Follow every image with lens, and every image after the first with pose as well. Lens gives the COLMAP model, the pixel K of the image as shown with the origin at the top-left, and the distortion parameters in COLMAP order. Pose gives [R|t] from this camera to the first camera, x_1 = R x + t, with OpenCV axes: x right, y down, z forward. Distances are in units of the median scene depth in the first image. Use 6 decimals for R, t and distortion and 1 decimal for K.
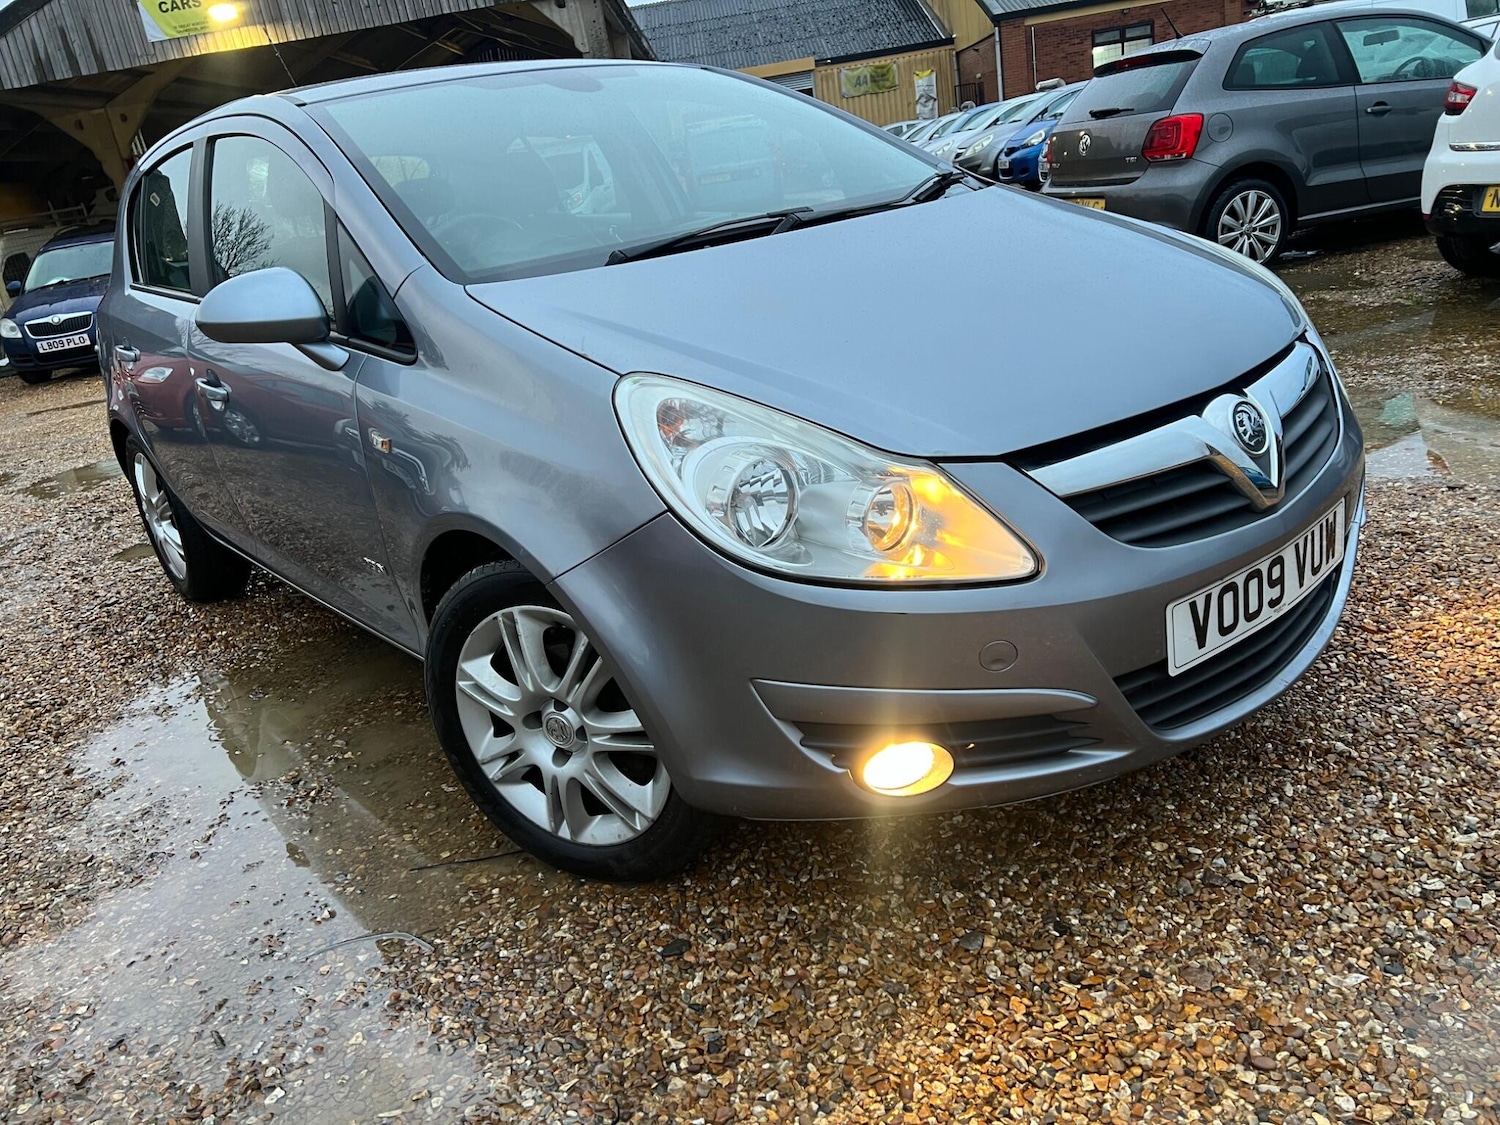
lens RADIAL K [[1166.6, 0, 756.4], [0, 1166.6, 566.0], [0, 0, 1]] dist [0.061034, -0.067817]
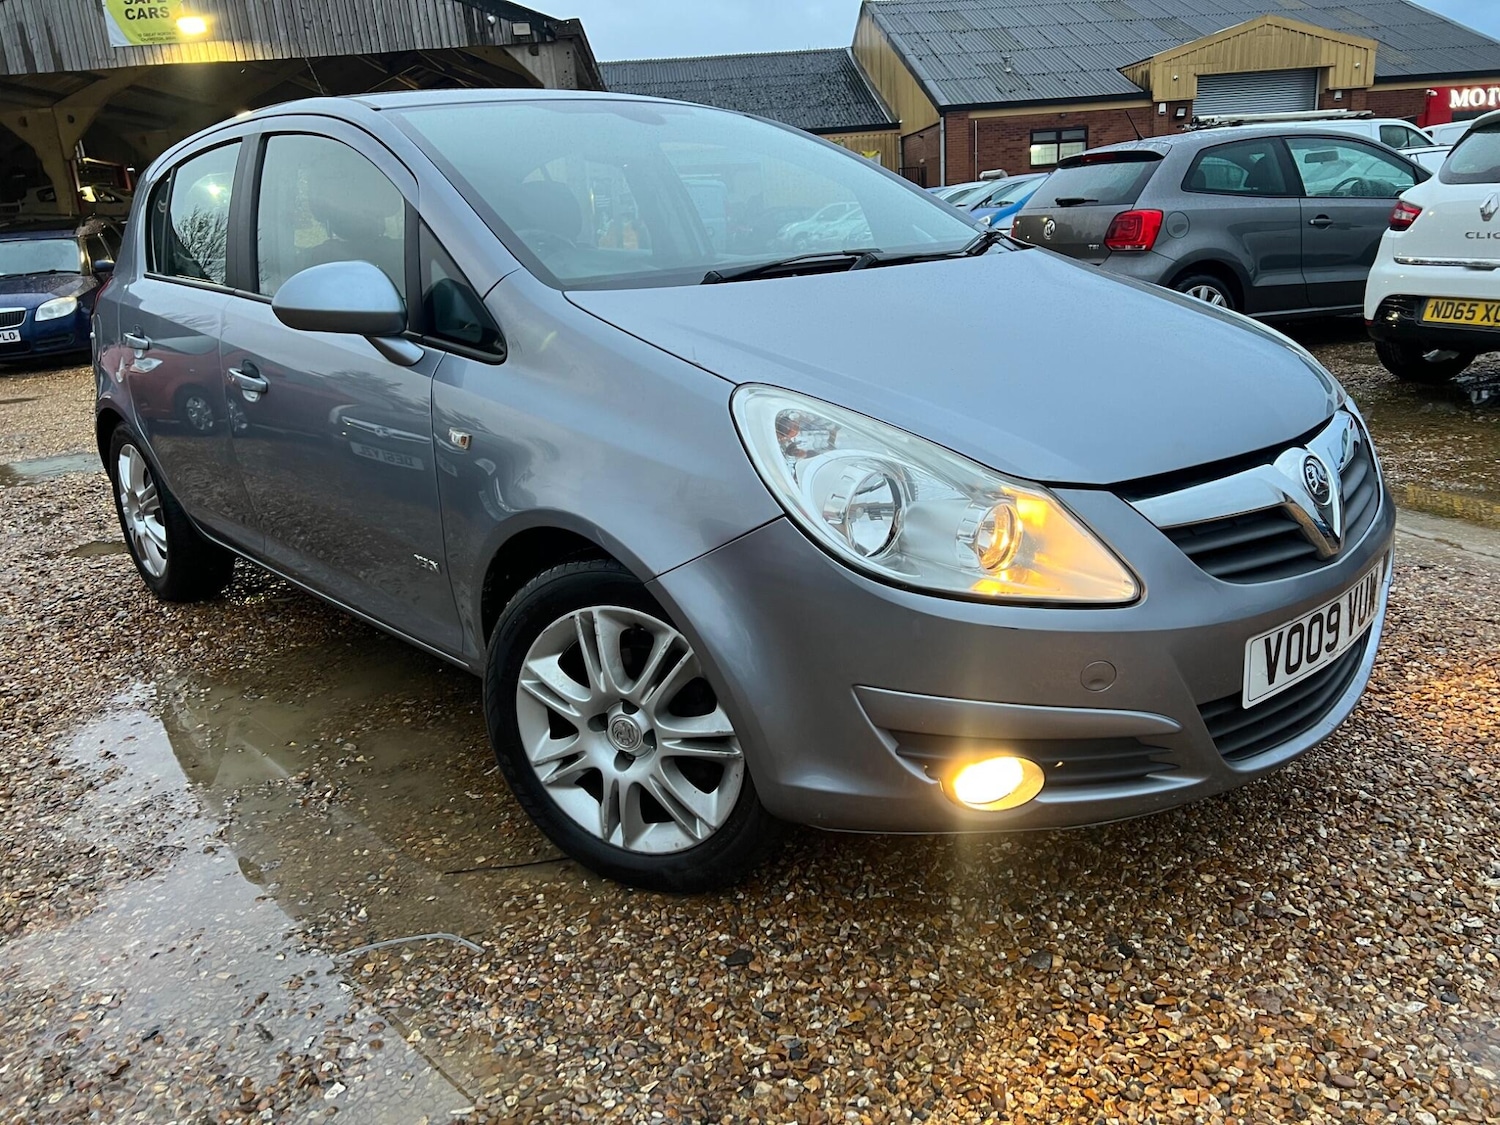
lens RADIAL K [[1169.7, 0, 754.8], [0, 1169.7, 543.1], [0, 0, 1]] dist [0.065317, -0.076227]
pose [[0.994648, 0.069362, 0.076582, -0.149932], [-0.063895, 0.995380, -0.071667, 0.043890], [-0.081199, 0.066390, 0.994484, -0.018656]]
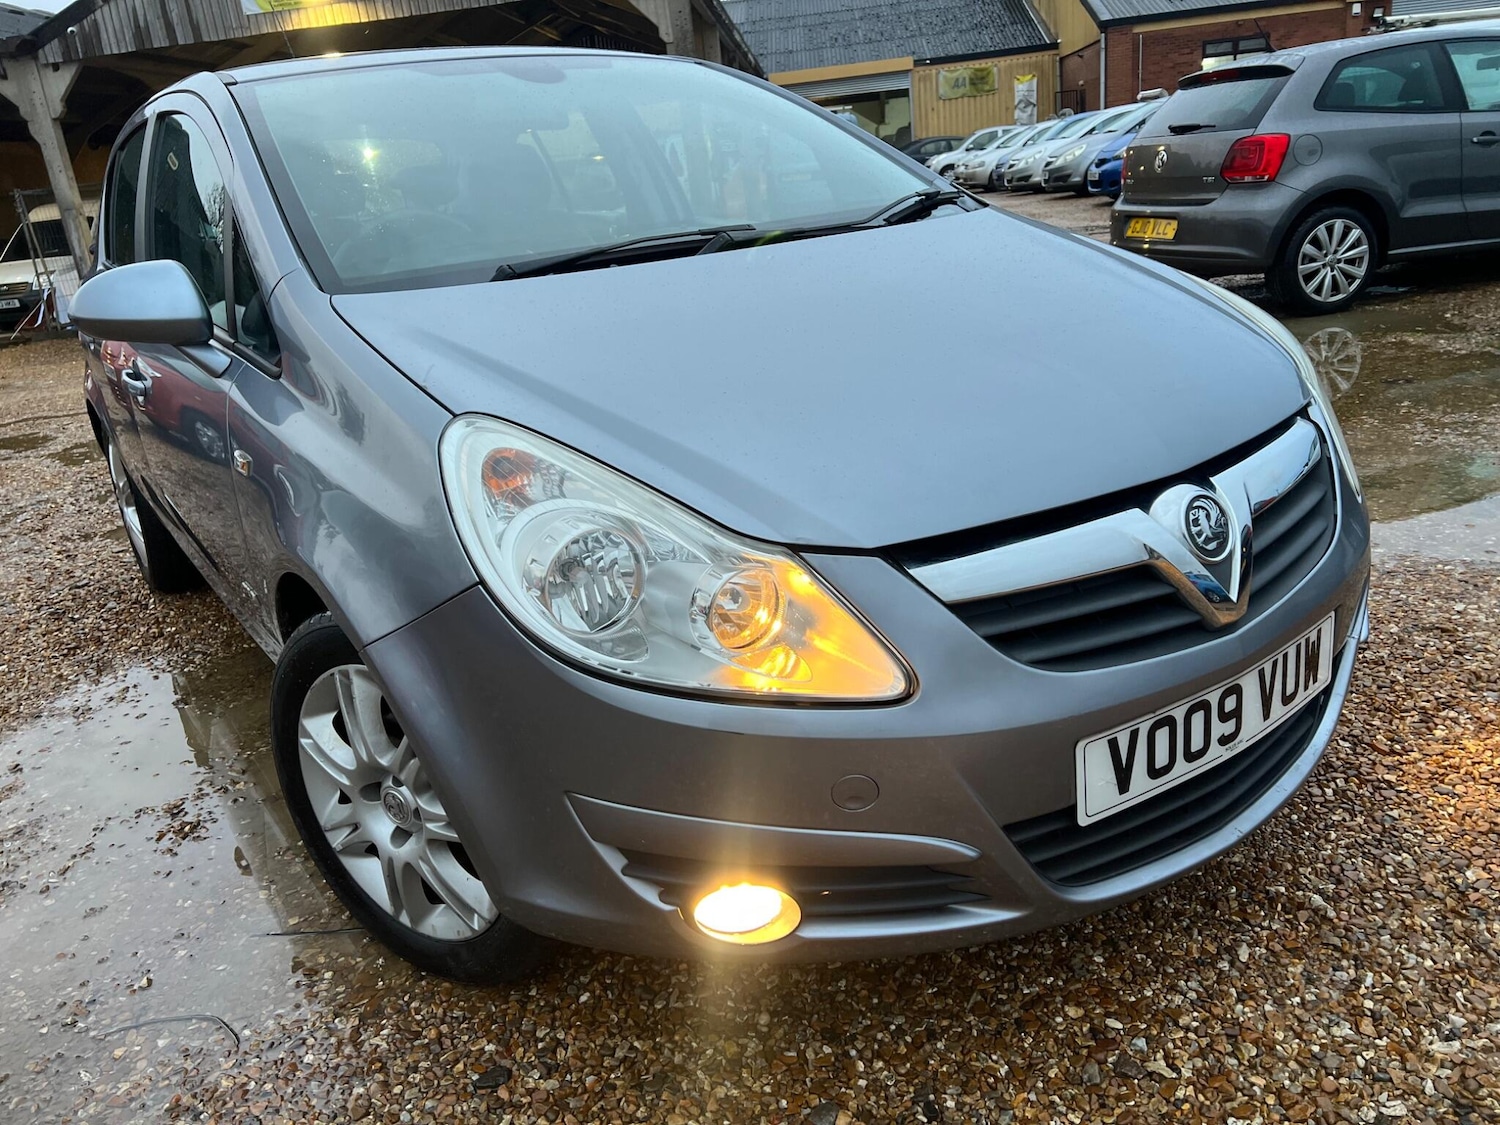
lens RADIAL K [[1158.9, 0, 750.0], [0, 1158.9, 562.5], [0, 0, 1]] dist [0.068123, -0.079925]
pose [[0.994811, 0.072545, -0.071337, 0.146573], [-0.072338, 0.997365, 0.005494, -0.067404], [0.071548, -0.000305, 0.997437, 0.148679]]
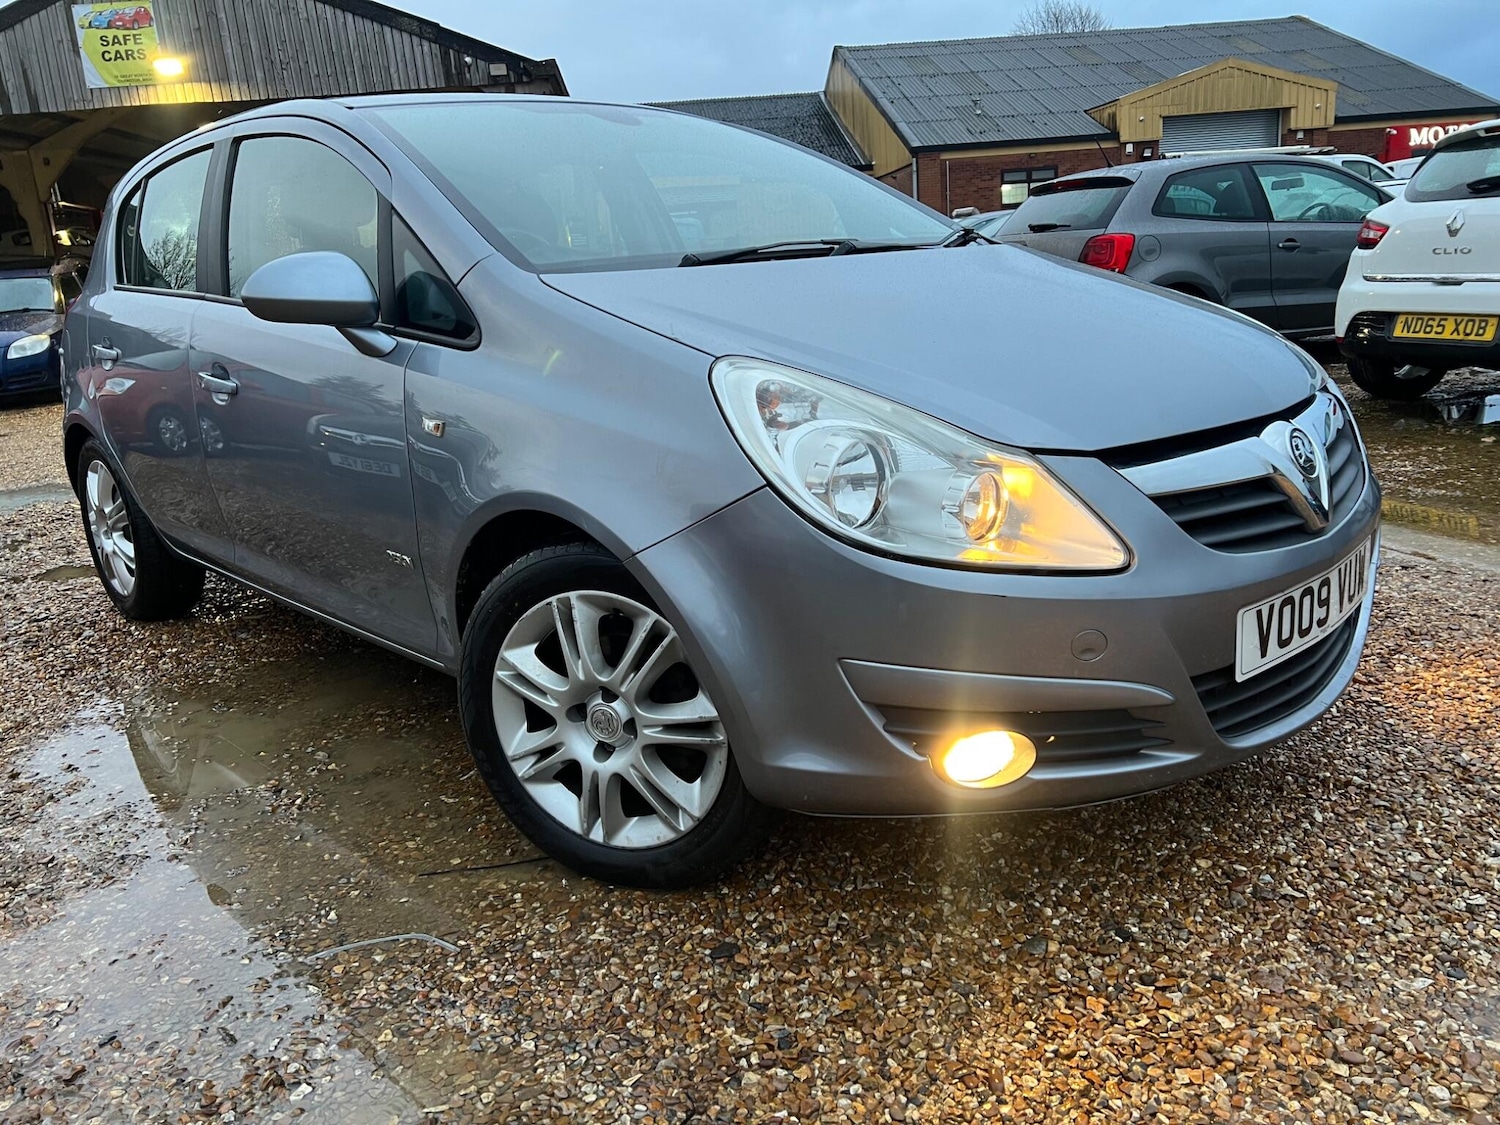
lens RADIAL K [[1166.6, 0, 754.7], [0, 1166.6, 542.8], [0, 0, 1]] dist [0.065323, -0.075974]
pose [[0.993942, 0.060991, 0.091434, -0.146136], [-0.050942, 0.992793, -0.108479, 0.092722], [-0.097391, 0.103164, 0.989885, 0.009232]]
